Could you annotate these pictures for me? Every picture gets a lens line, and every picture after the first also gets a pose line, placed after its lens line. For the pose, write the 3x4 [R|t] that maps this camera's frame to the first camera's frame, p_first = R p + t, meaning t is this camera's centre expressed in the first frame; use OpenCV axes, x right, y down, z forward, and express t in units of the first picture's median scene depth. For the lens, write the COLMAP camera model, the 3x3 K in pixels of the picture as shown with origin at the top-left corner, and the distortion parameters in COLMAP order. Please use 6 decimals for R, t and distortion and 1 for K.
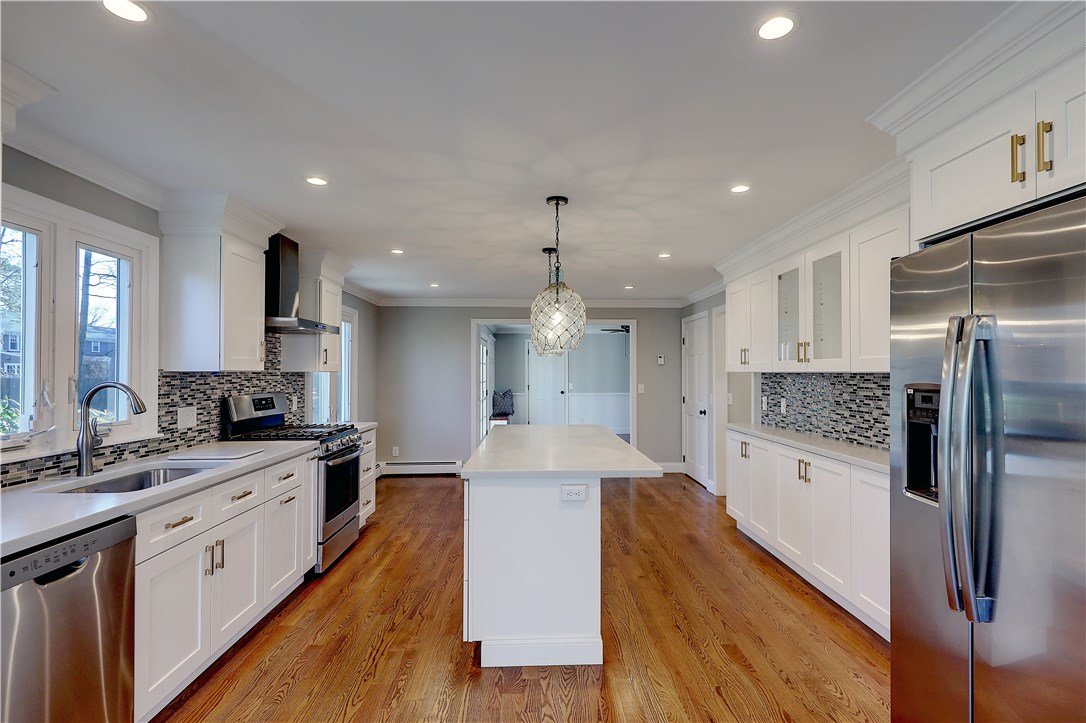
lens RADIAL K [[529.1, 0, 557.9], [0, 529.1, 368.9], [0, 0, 1]] dist [0.013868, -0.004929]
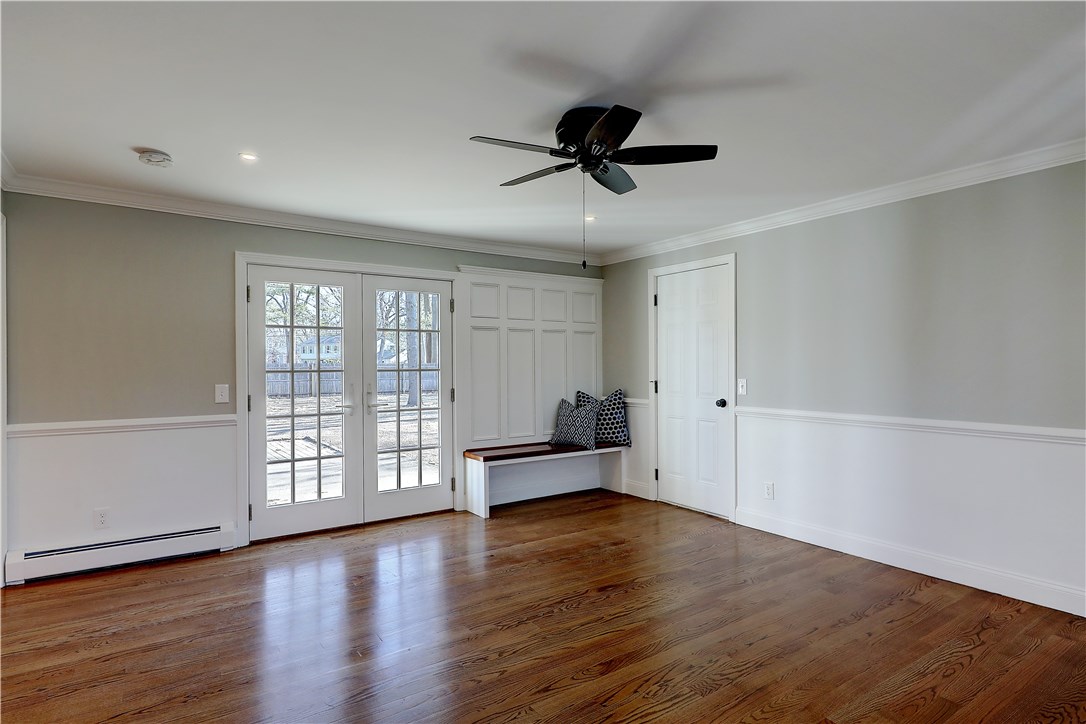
lens RADIAL K [[593.0, 0, 551.8], [0, 593.0, 363.9], [0, 0, 1]] dist [0.014478, 0.000028]
pose [[0.538196, 0.000341, -0.842820, 1.017691], [0.008793, 0.999943, 0.006019, 0.049686], [0.842774, -0.010650, 0.538162, 2.413507]]
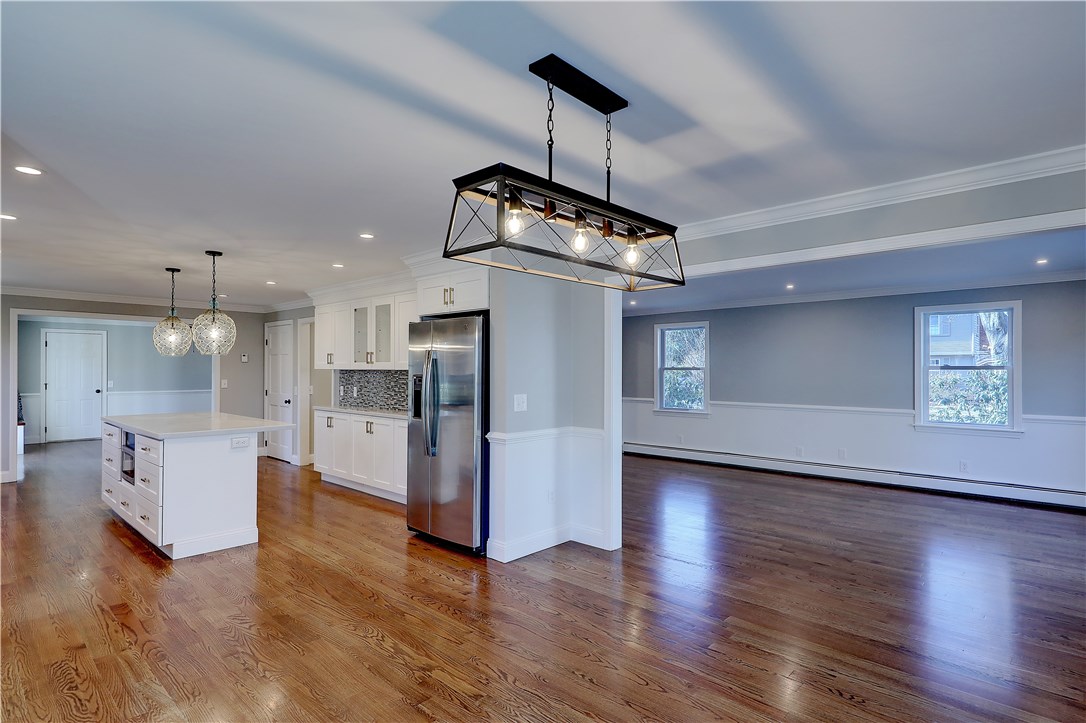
lens RADIAL K [[560.5, 0, 557.0], [0, 560.5, 366.6], [0, 0, 1]] dist [0.012857, -0.001942]
pose [[0.713516, 0.005522, 0.700617, -0.372055], [-0.007672, 0.999971, -0.000068, -0.007976], [-0.700597, -0.005326, 0.713537, -0.708939]]
